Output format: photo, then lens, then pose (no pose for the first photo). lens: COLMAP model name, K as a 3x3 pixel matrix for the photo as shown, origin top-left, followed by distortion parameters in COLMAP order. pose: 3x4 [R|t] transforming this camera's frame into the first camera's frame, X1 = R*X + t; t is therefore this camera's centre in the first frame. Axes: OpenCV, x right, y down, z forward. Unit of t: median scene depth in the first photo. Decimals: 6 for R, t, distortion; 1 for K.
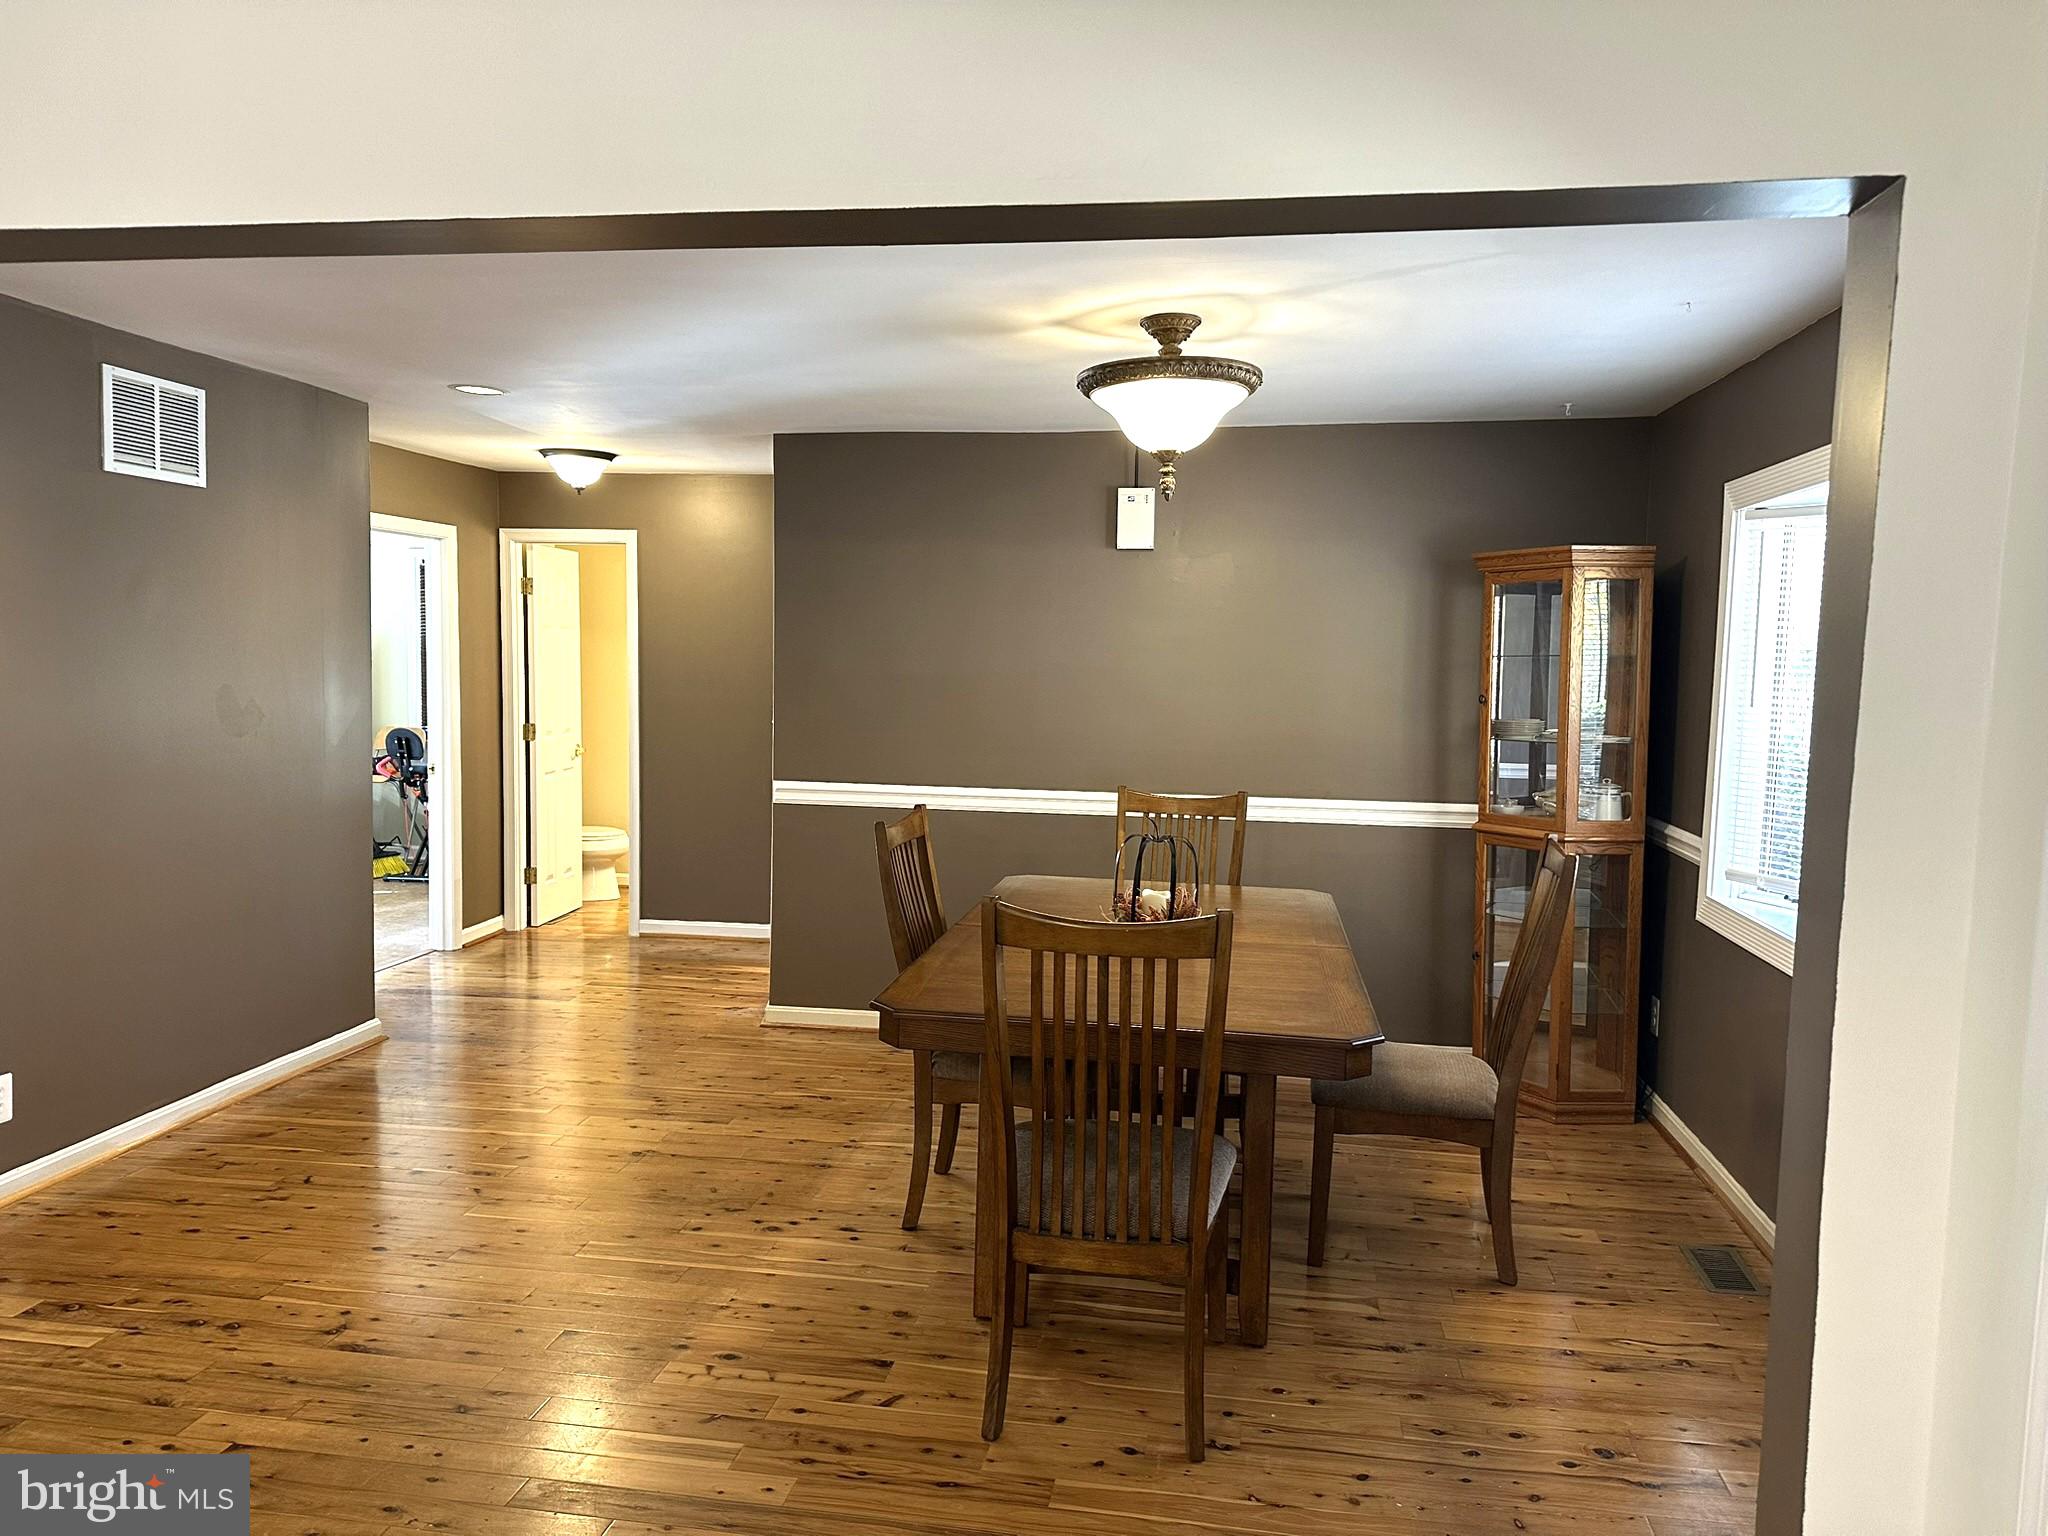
lens RADIAL K [[1430.1, 0, 1024.0], [0, 1430.1, 768.0], [0, 0, 1]] dist [0.000758, 0.001819]
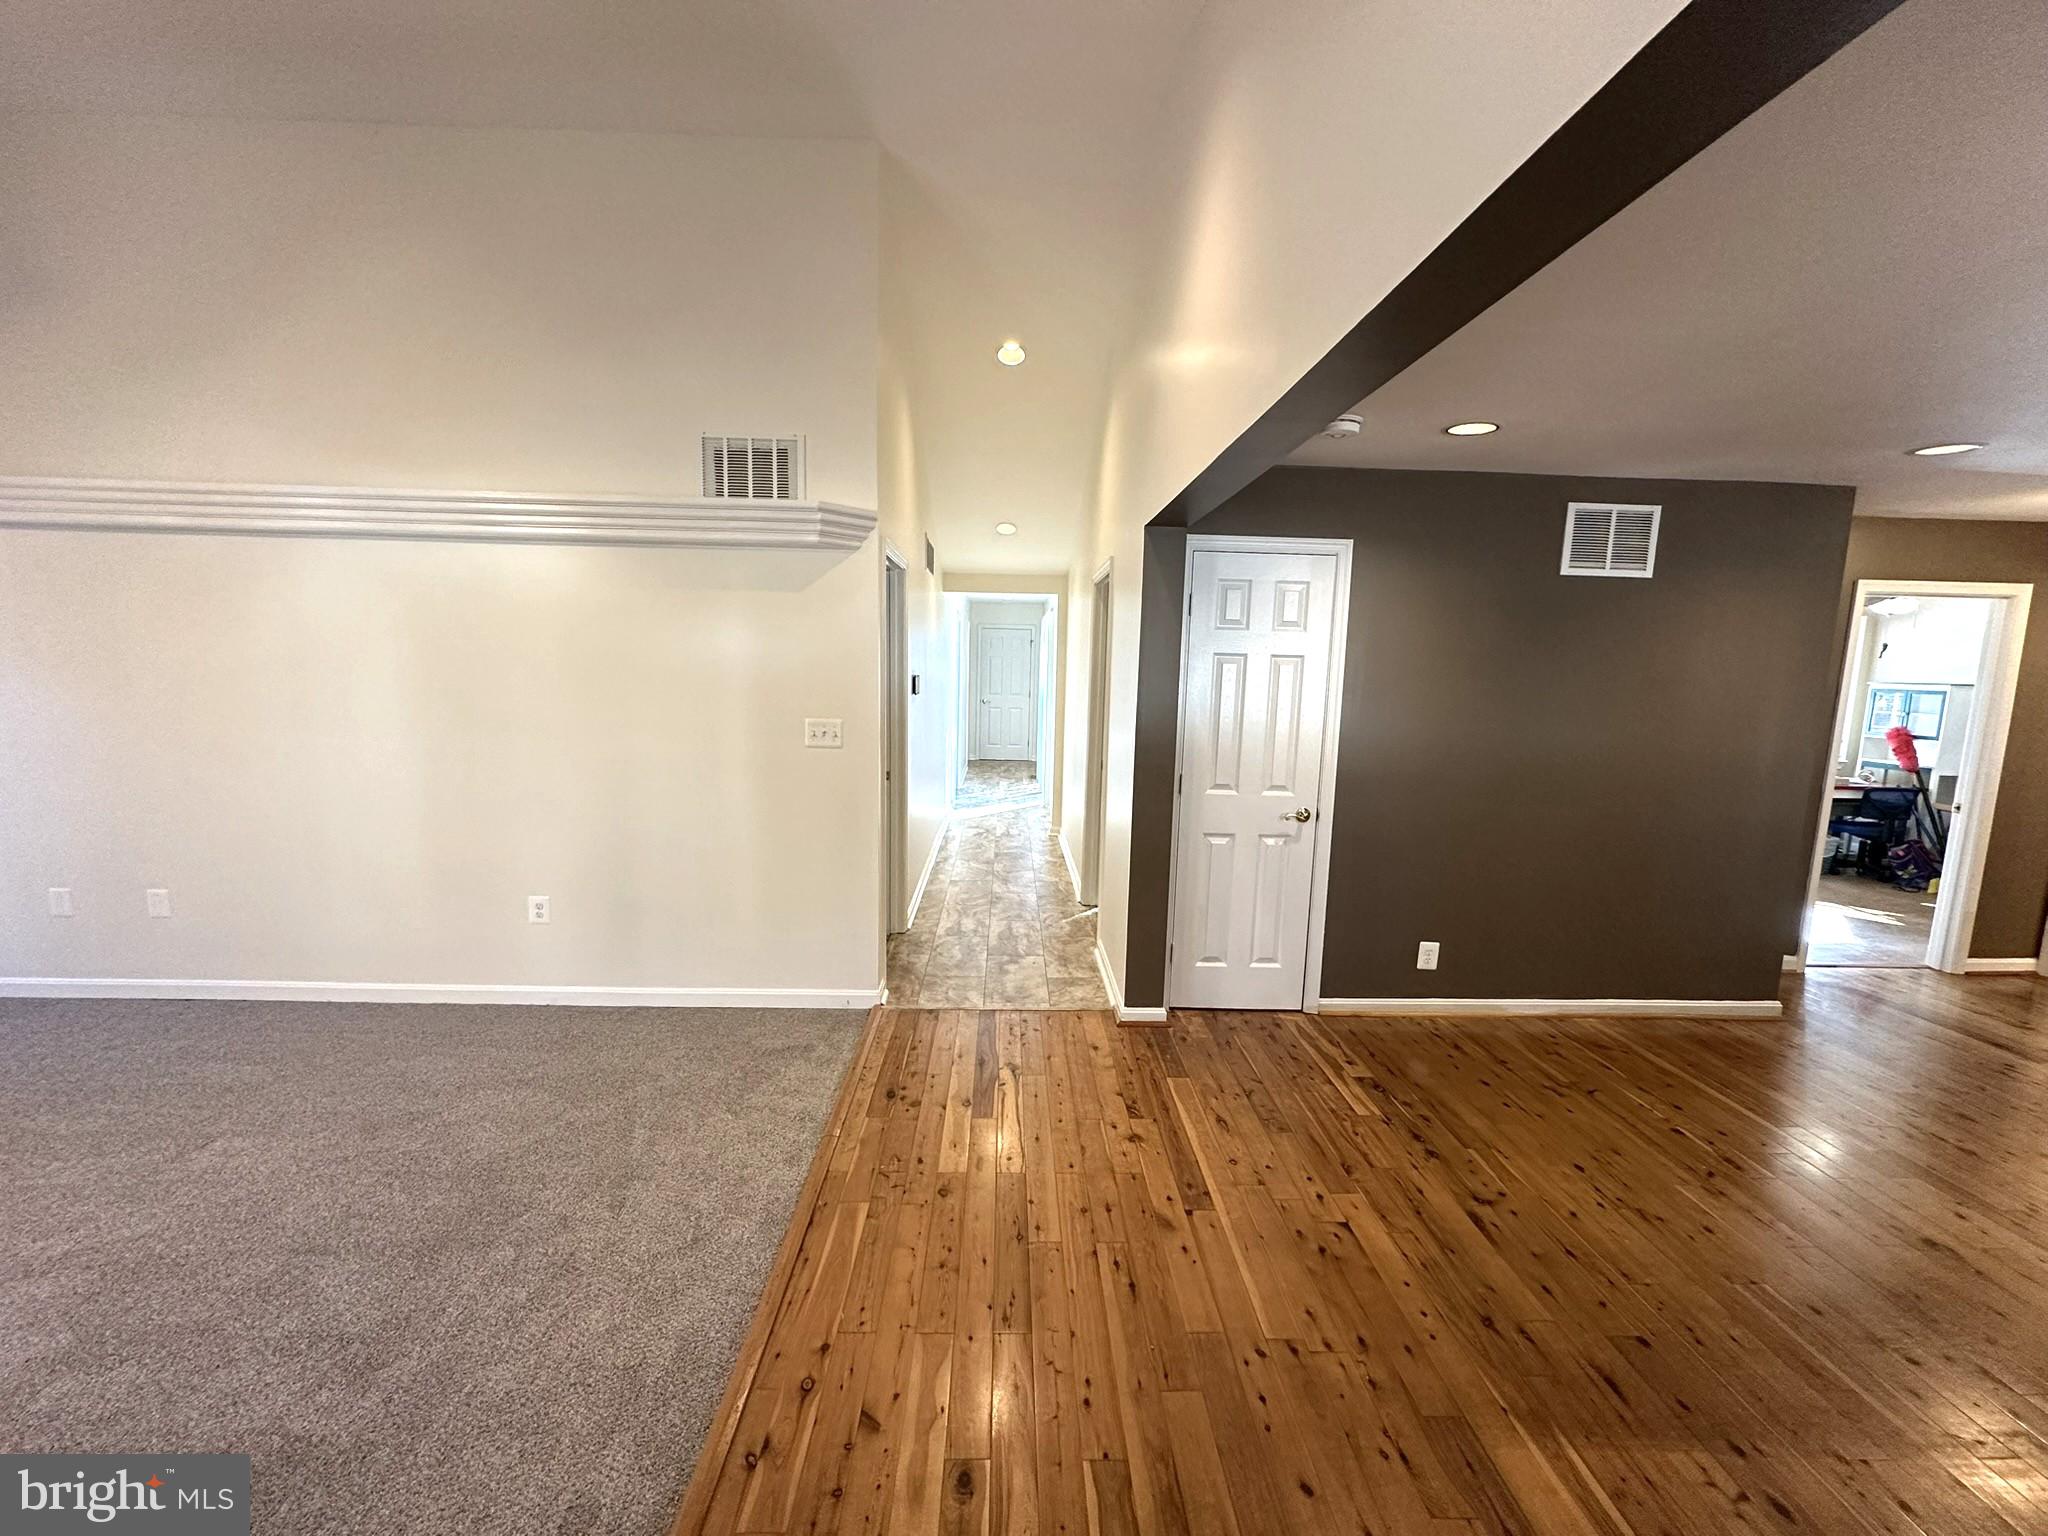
lens RADIAL K [[807.4, 0, 1022.5], [0, 807.4, 764.3], [0, 0, 1]] dist [-0.002087, -0.000711]
pose [[0.183551, 0.105999, -0.977278, 0.107900], [-0.099335, 0.991080, 0.088839, -0.030537], [0.977978, 0.080771, 0.192444, 0.311220]]
